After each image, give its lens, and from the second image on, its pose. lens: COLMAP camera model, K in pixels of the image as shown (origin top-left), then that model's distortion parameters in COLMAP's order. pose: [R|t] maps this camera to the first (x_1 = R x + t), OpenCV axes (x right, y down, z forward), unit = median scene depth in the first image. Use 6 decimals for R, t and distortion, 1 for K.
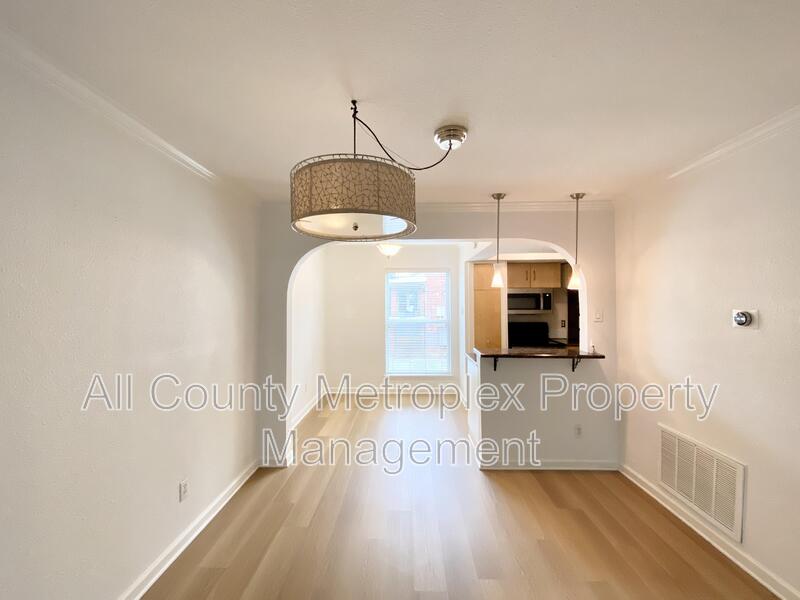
lens RADIAL K [[321.7, 0, 400.0], [0, 321.7, 300.0], [0, 0, 1]] dist [-0.000036, -0.000006]
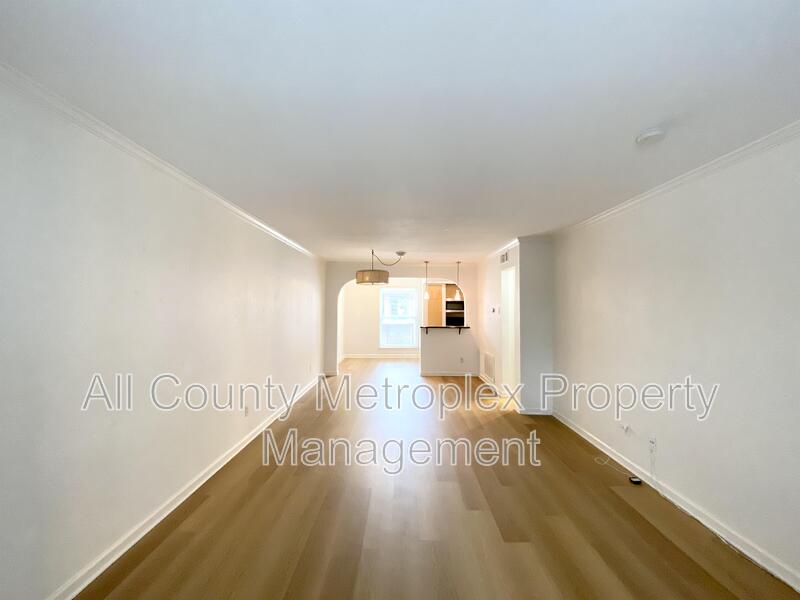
lens RADIAL K [[322.2, 0, 400.0], [0, 322.2, 300.0], [0, 0, 1]] dist [0.000053, 0.000000]
pose [[0.999805, 0.008244, 0.017961, 0.039320], [-0.007960, 0.999842, -0.015863, 0.005593], [-0.018089, 0.015717, 0.999713, -0.957884]]
